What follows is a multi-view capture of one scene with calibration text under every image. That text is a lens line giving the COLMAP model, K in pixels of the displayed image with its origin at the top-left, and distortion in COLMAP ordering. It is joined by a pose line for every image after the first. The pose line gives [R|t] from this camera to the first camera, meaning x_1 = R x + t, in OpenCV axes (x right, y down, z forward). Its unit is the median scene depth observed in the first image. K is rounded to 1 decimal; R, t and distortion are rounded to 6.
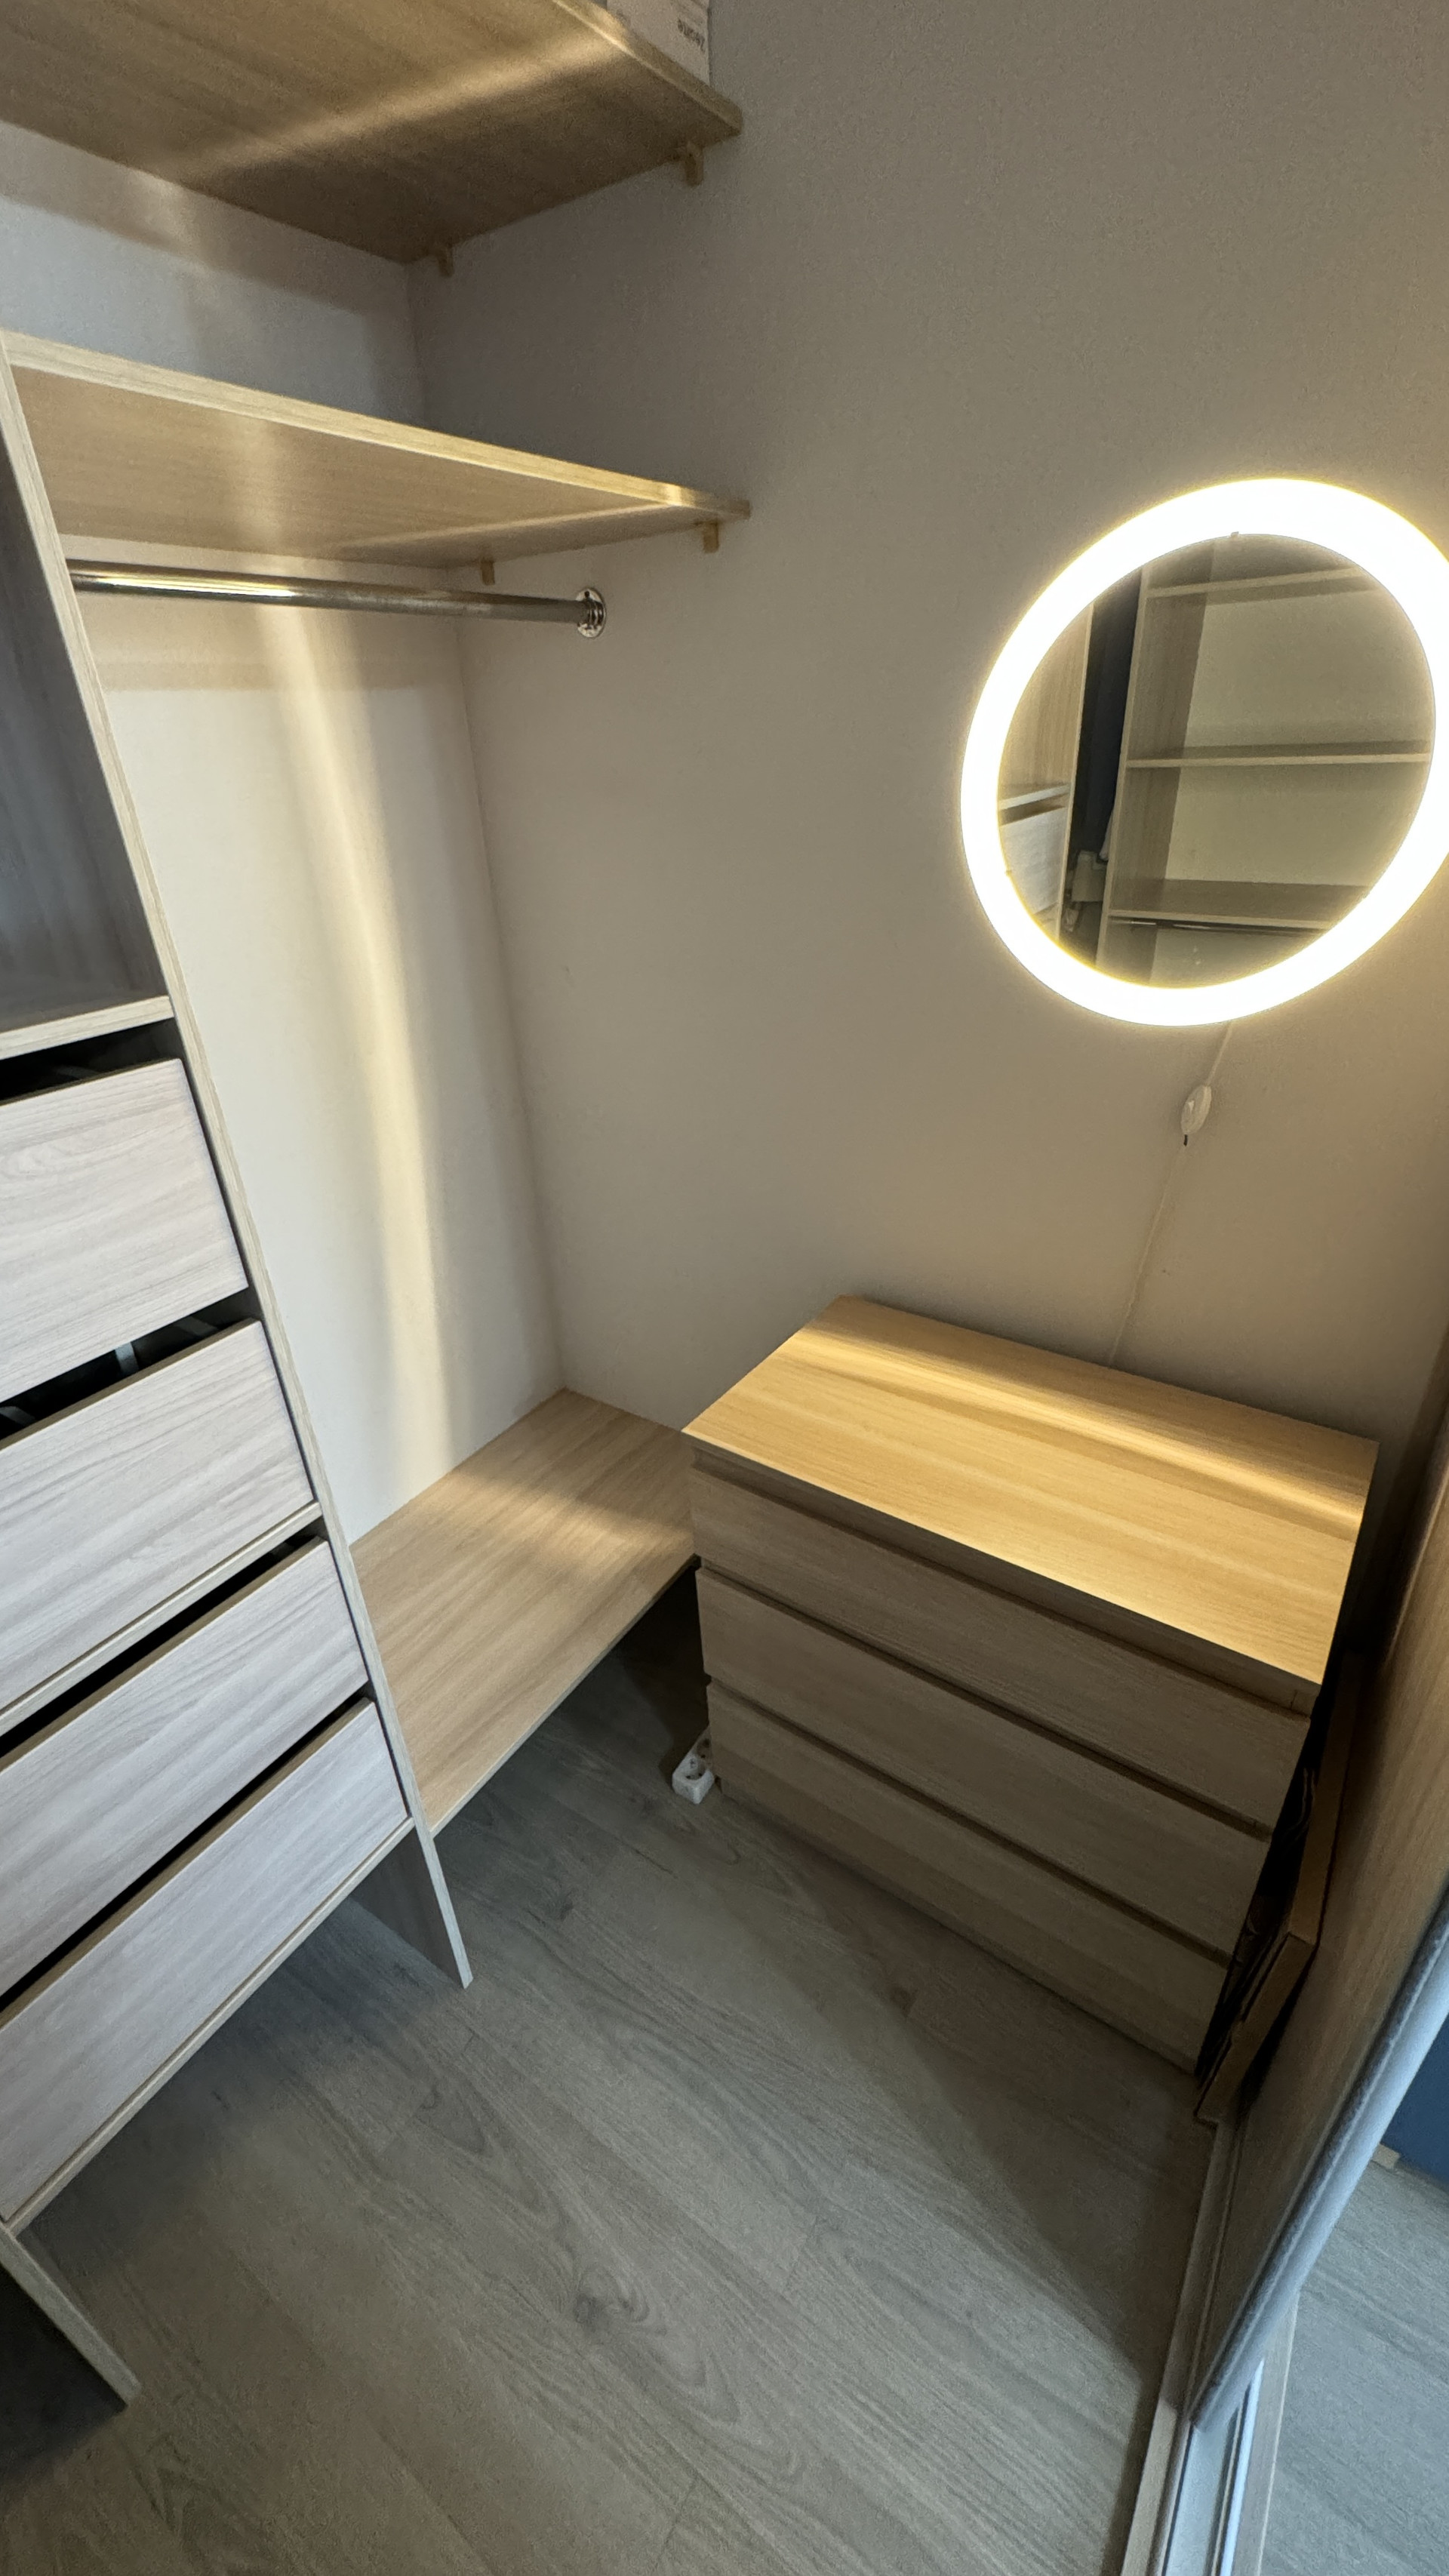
lens RADIAL K [[1032.8, 0, 730.4], [0, 1032.8, 1285.8], [0, 0, 1]] dist [0.003580, 0.000505]
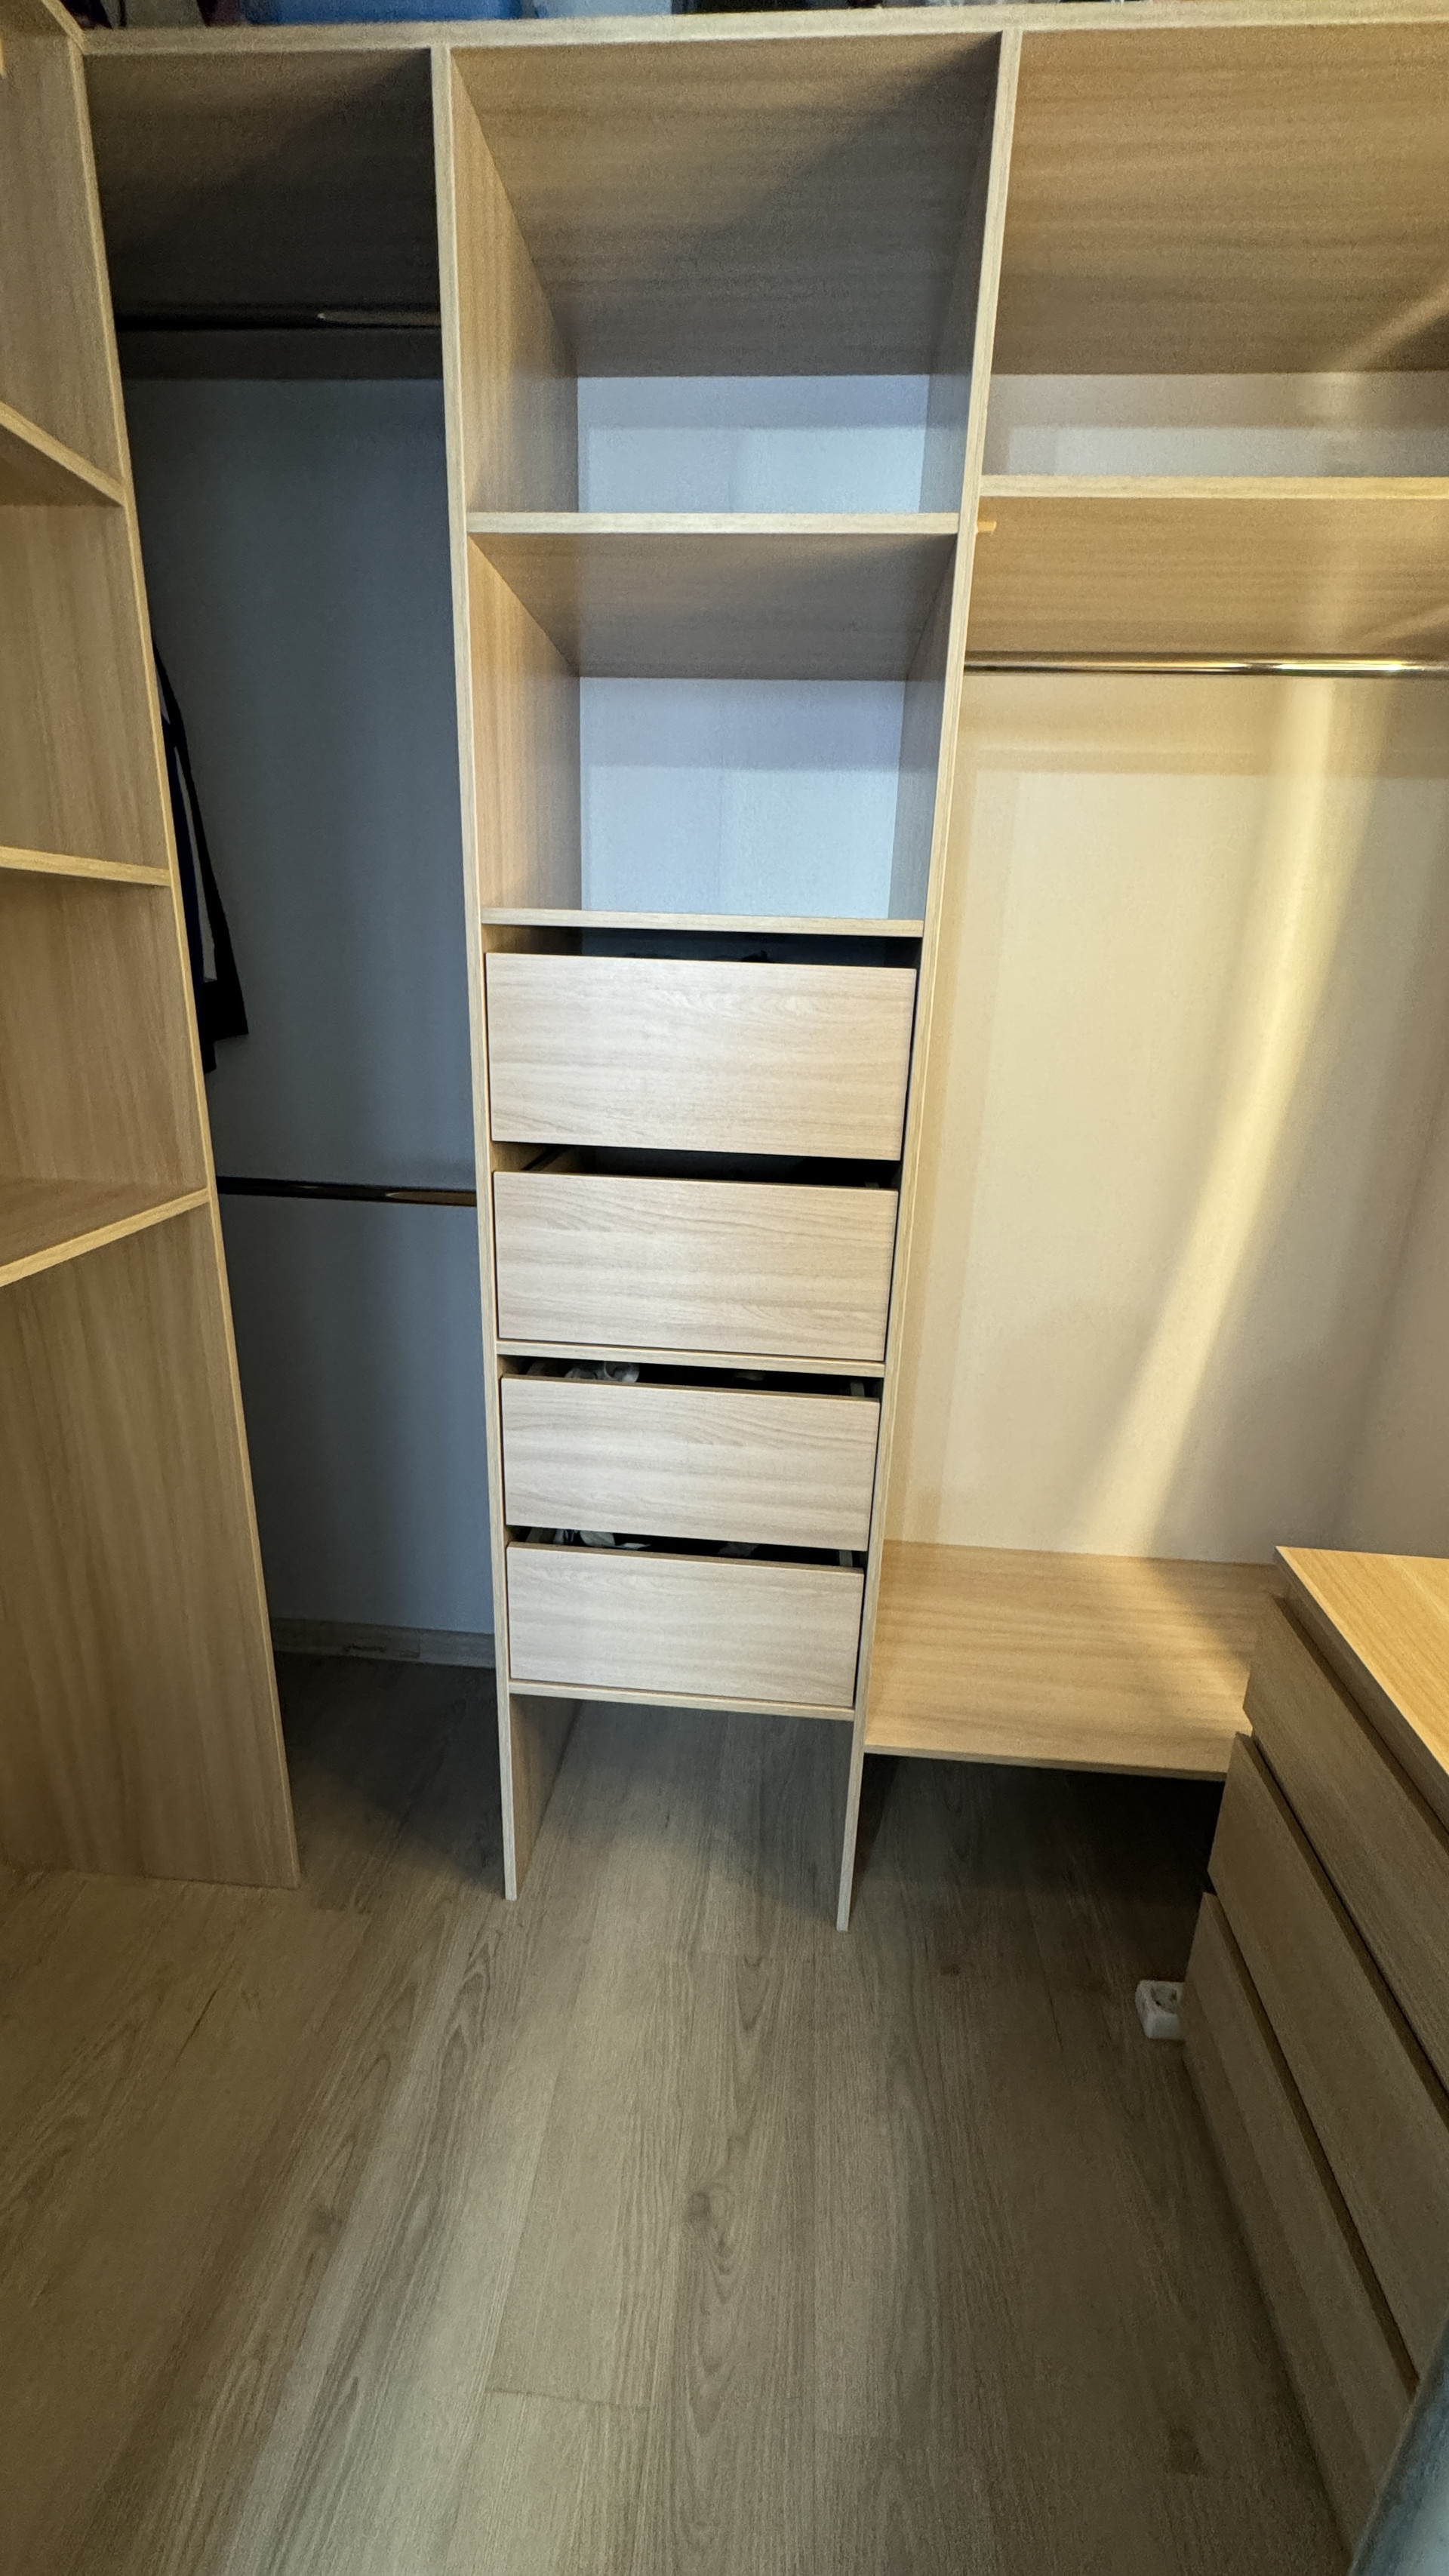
lens RADIAL K [[1032.8, 0, 731.7], [0, 1032.8, 1285.9], [0, 0, 1]] dist [0.003580, 0.000505]
pose [[0.493429, 0.317120, -0.809915, 0.402429], [-0.461933, 0.884536, 0.064912, 0.119832], [0.736984, 0.342097, 0.582944, 0.132476]]
